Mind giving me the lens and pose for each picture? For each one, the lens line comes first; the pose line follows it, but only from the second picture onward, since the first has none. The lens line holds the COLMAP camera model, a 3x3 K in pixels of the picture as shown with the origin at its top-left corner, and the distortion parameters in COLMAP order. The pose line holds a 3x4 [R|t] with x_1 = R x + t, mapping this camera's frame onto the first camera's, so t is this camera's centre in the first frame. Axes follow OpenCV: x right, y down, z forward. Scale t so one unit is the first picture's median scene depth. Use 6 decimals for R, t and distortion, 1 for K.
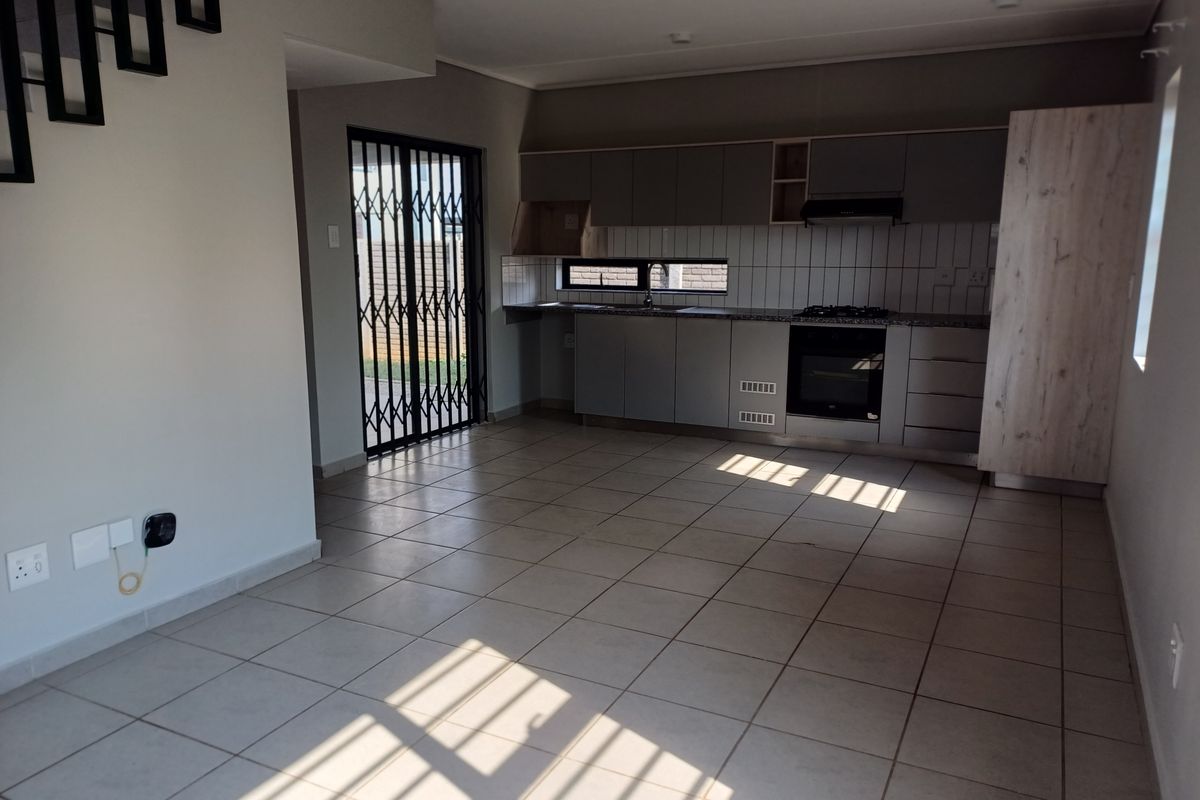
lens RADIAL K [[879.1, 0, 582.4], [0, 879.1, 401.9], [0, 0, 1]] dist [0.121352, -0.174986]
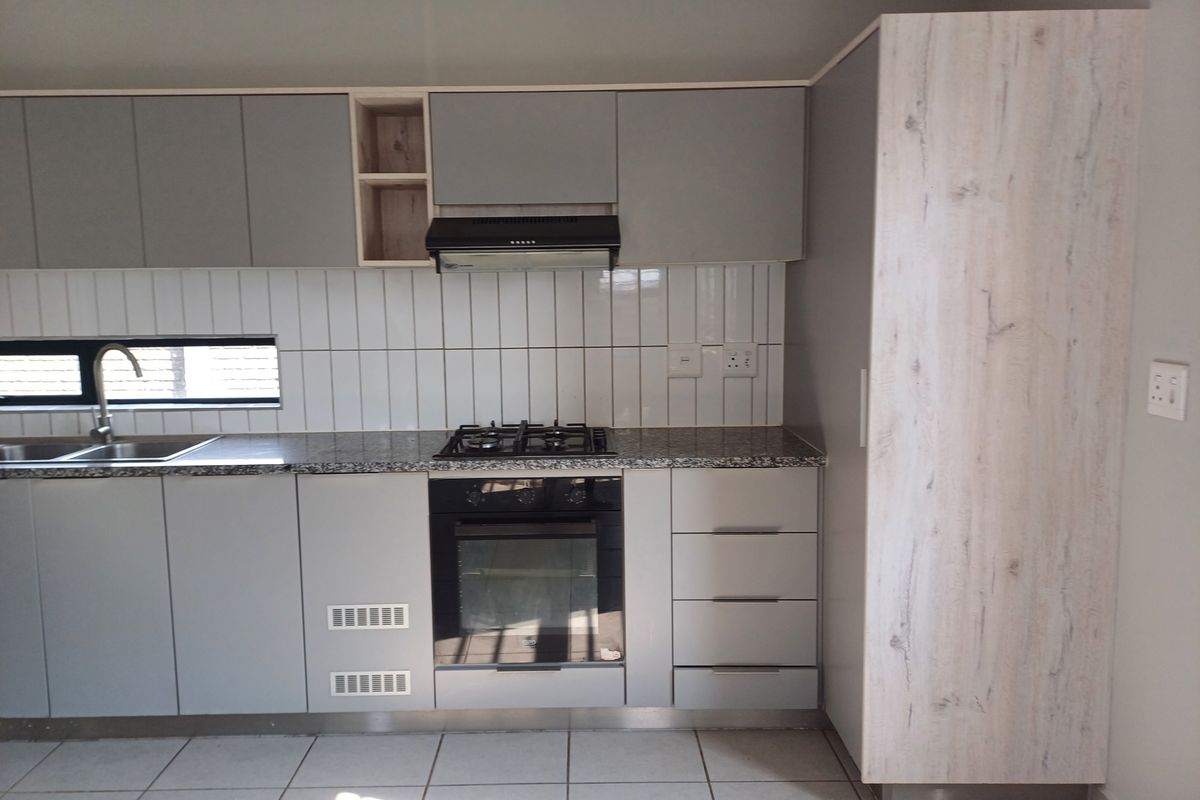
lens RADIAL K [[879.1, 0, 582.4], [0, 879.1, 401.9], [0, 0, 1]] dist [0.121352, -0.174986]
pose [[0.885460, -0.071332, 0.459208, 0.114106], [0.098333, 0.994534, -0.035122, -0.121548], [-0.454192, 0.076255, 0.887634, 0.649069]]
